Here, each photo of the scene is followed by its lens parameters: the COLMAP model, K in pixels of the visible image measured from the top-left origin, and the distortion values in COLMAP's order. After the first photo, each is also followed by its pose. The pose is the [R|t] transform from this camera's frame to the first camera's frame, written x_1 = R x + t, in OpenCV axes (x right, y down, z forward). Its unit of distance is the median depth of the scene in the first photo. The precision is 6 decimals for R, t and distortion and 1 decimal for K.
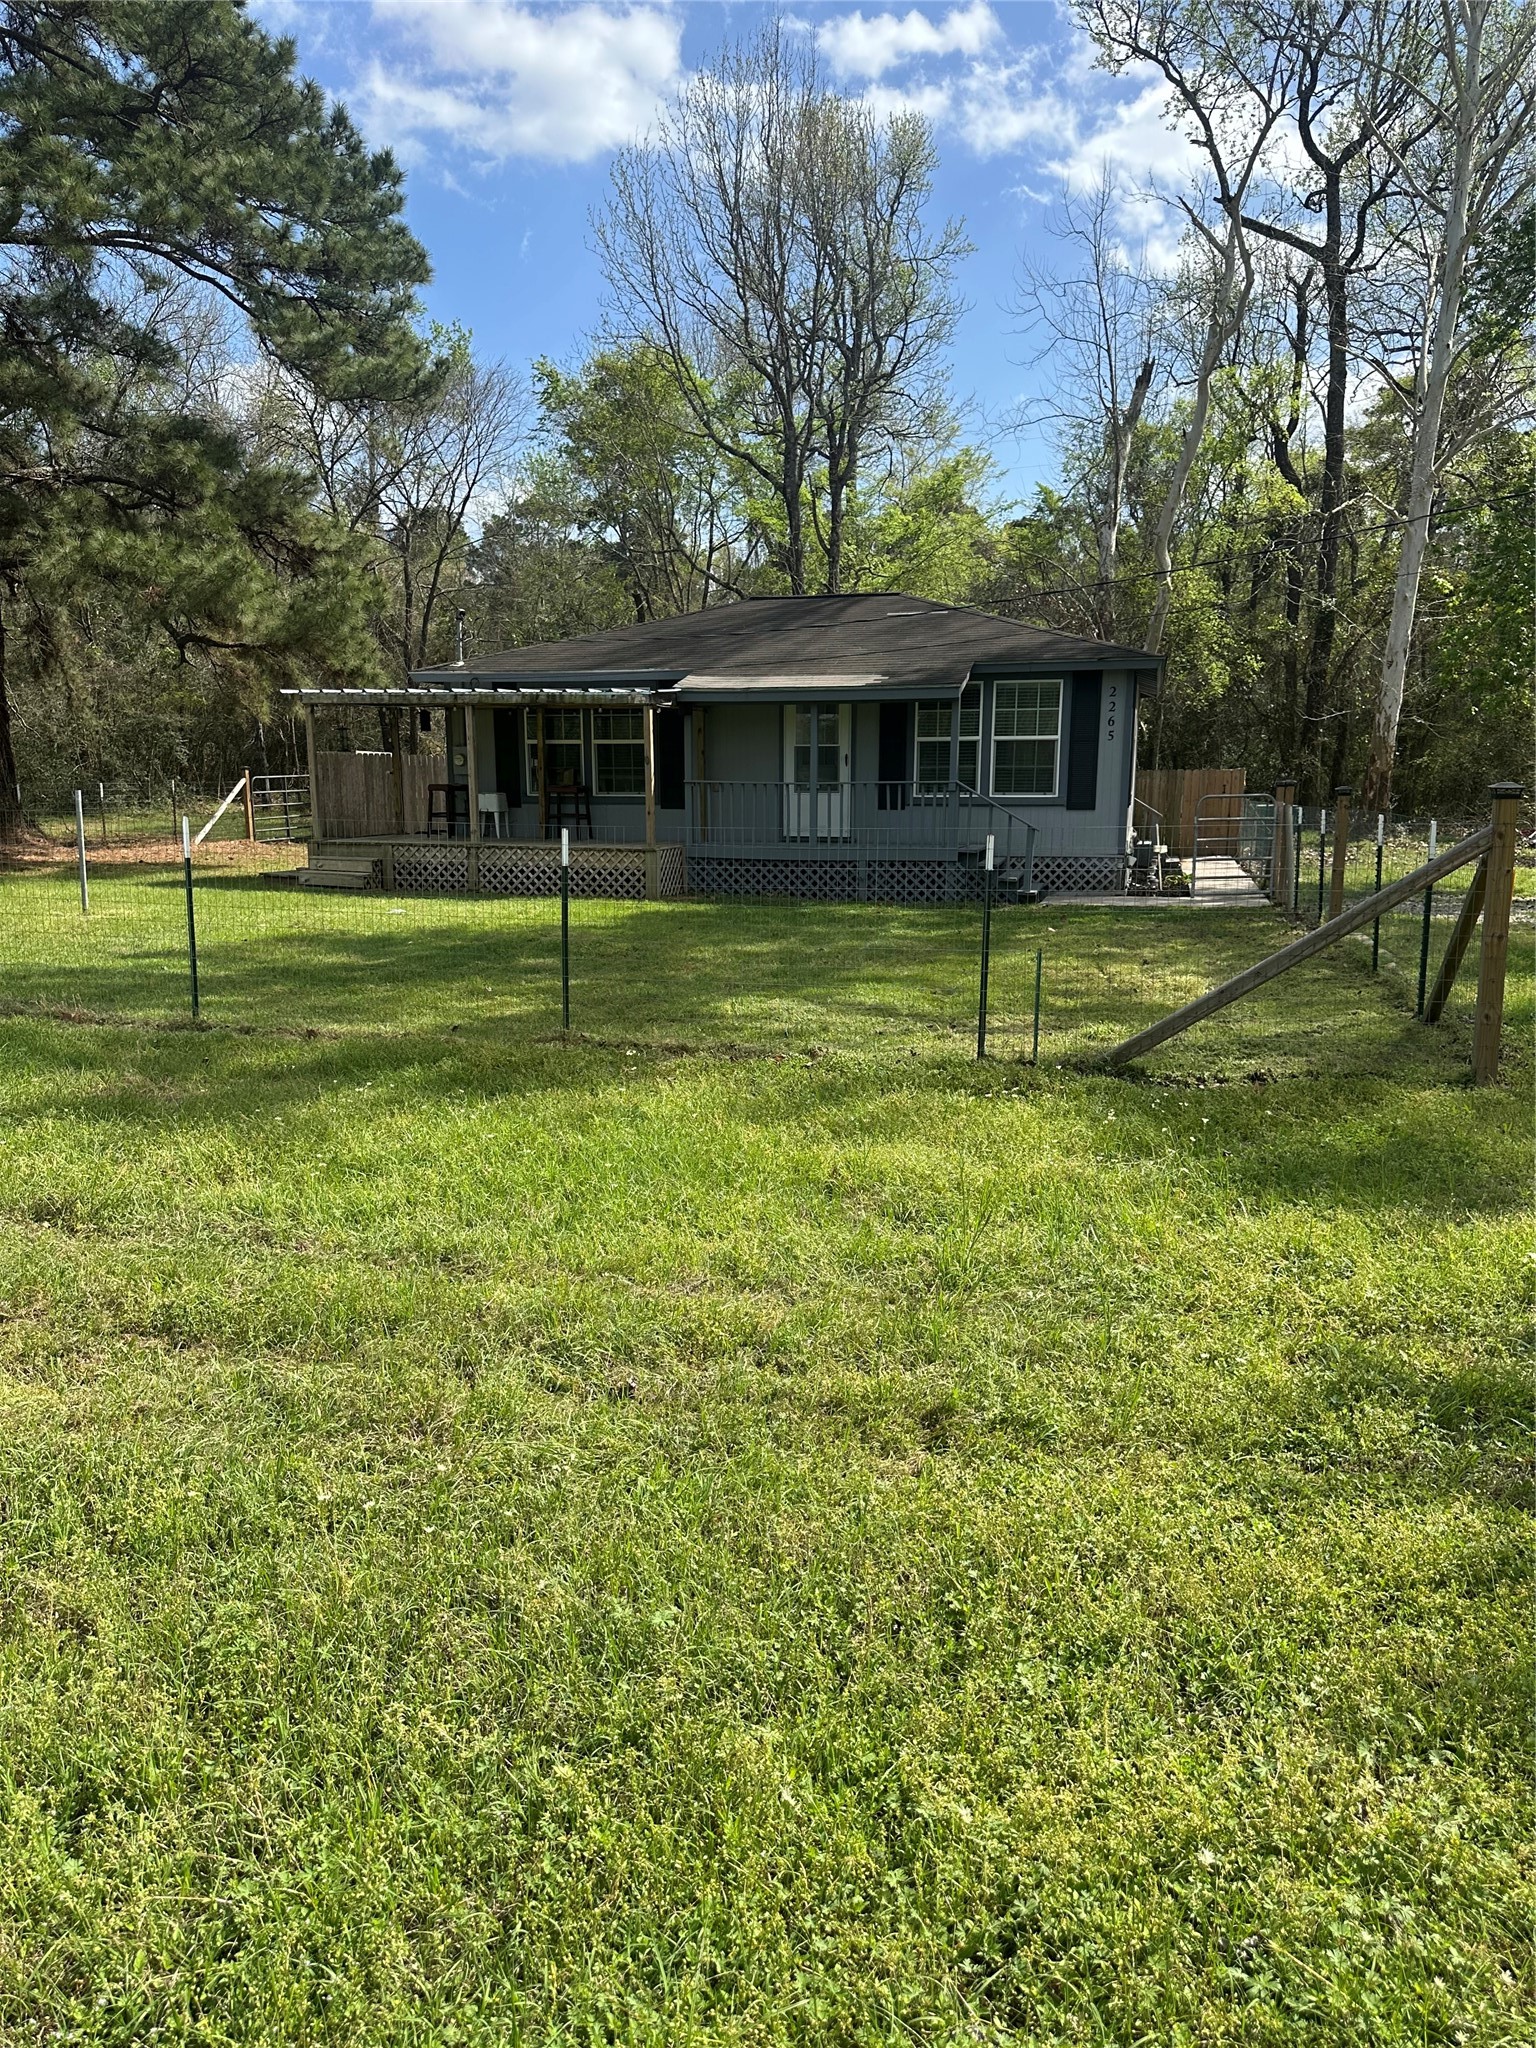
lens RADIAL K [[1449.6, 0, 767.1], [0, 1449.6, 985.6], [0, 0, 1]] dist [0.076757, -0.073906]
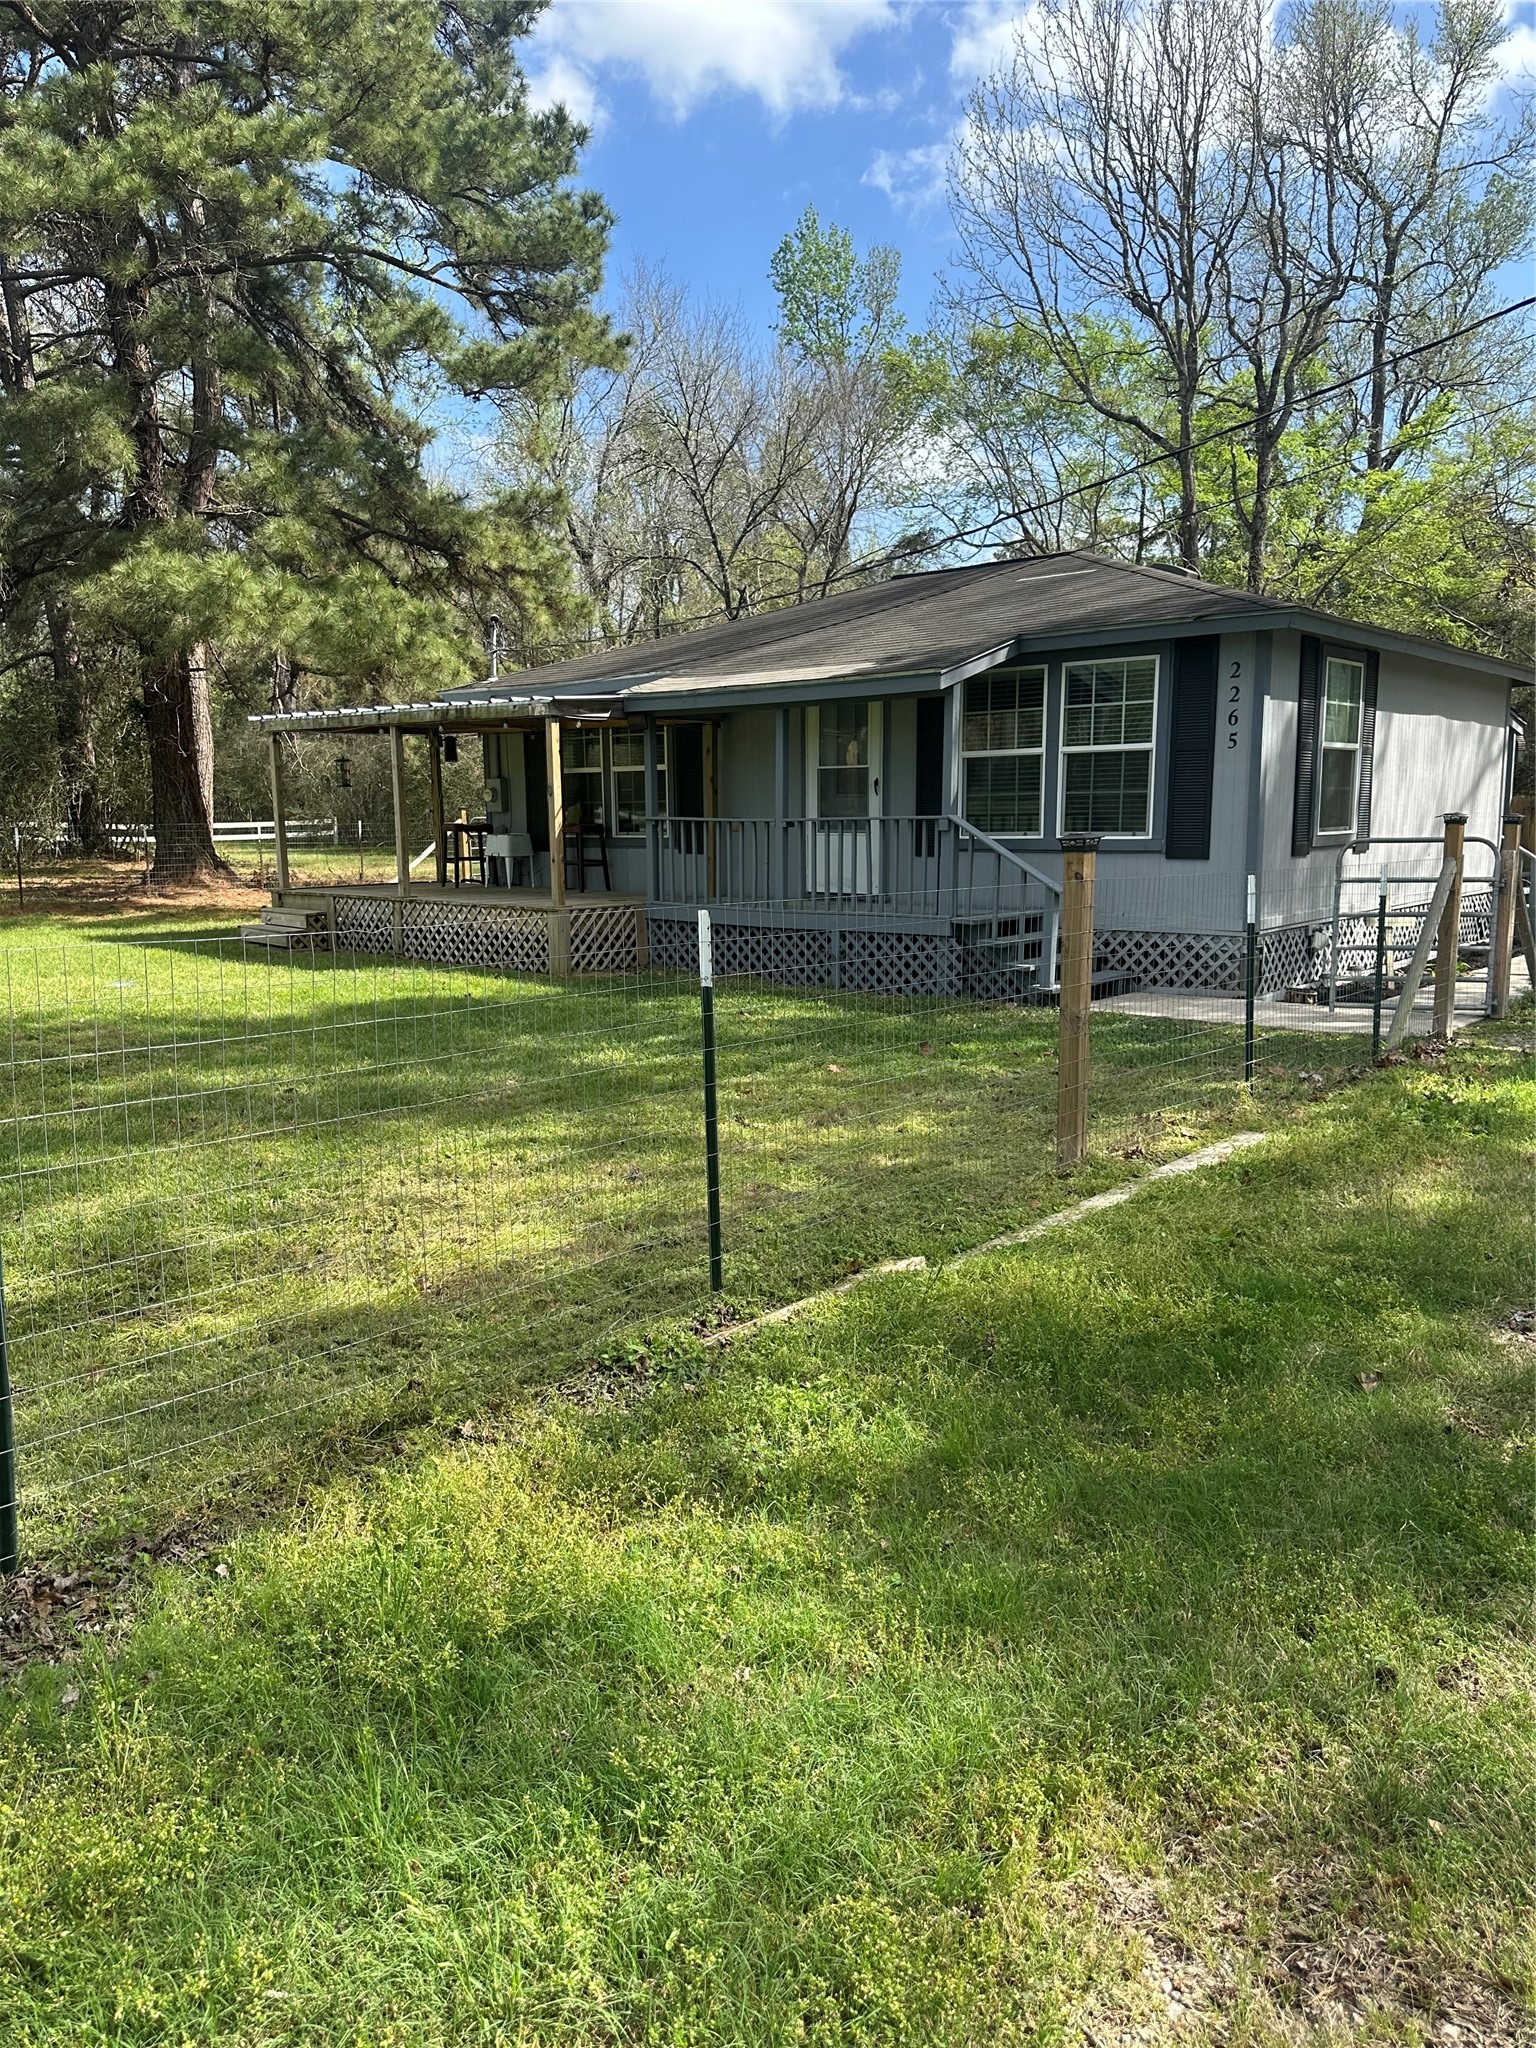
lens RADIAL K [[1444.5, 0, 768.0], [0, 1444.5, 1024.0], [0, 0, 1]] dist [0.010951, 0.000778]
pose [[0.899592, 0.054691, -0.433294, 0.326652], [-0.054285, 0.998437, 0.013320, -0.047769], [0.433345, 0.011539, 0.901154, 0.355286]]
